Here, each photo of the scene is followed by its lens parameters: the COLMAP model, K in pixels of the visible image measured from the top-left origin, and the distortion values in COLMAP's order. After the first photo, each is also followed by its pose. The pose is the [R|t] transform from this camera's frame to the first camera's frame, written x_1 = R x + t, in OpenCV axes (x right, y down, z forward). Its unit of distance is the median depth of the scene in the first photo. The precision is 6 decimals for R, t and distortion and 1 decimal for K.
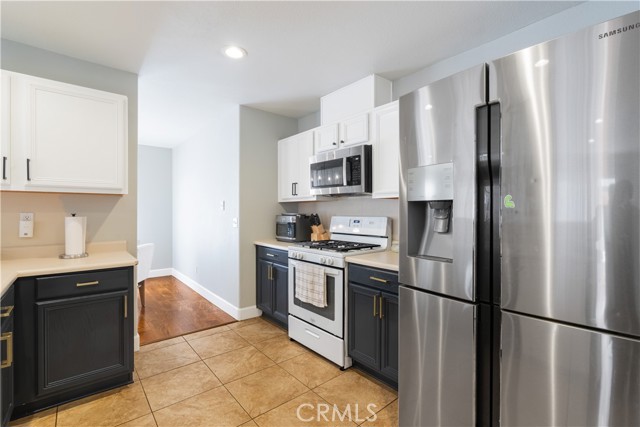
lens RADIAL K [[288.5, 0, 308.6], [0, 288.5, 213.6], [0, 0, 1]] dist [-0.003739, -0.000452]
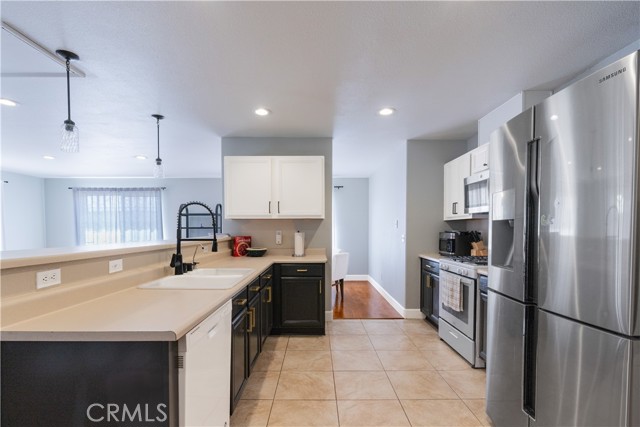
lens RADIAL K [[290.3, 0, 317.4], [0, 290.3, 238.2], [0, 0, 1]] dist [-0.001238, -0.000177]
pose [[0.780497, 0.015446, -0.624969, 0.308615], [0.000051, 0.999693, 0.024771, 0.001200], [0.625160, -0.019366, 0.780257, -0.244347]]
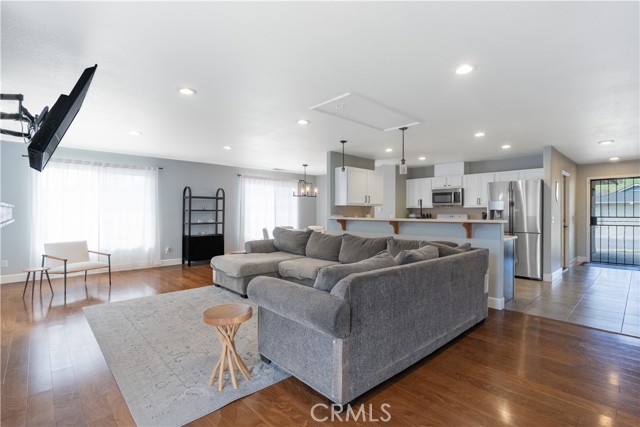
lens RADIAL K [[288.5, 0, 308.6], [0, 288.5, 213.6], [0, 0, 1]] dist [-0.003739, -0.000452]
pose [[0.999369, 0.001421, 0.035504, -1.348156], [-0.001342, 0.999997, -0.002273, 0.011737], [-0.035507, 0.002224, 0.999367, -1.681499]]
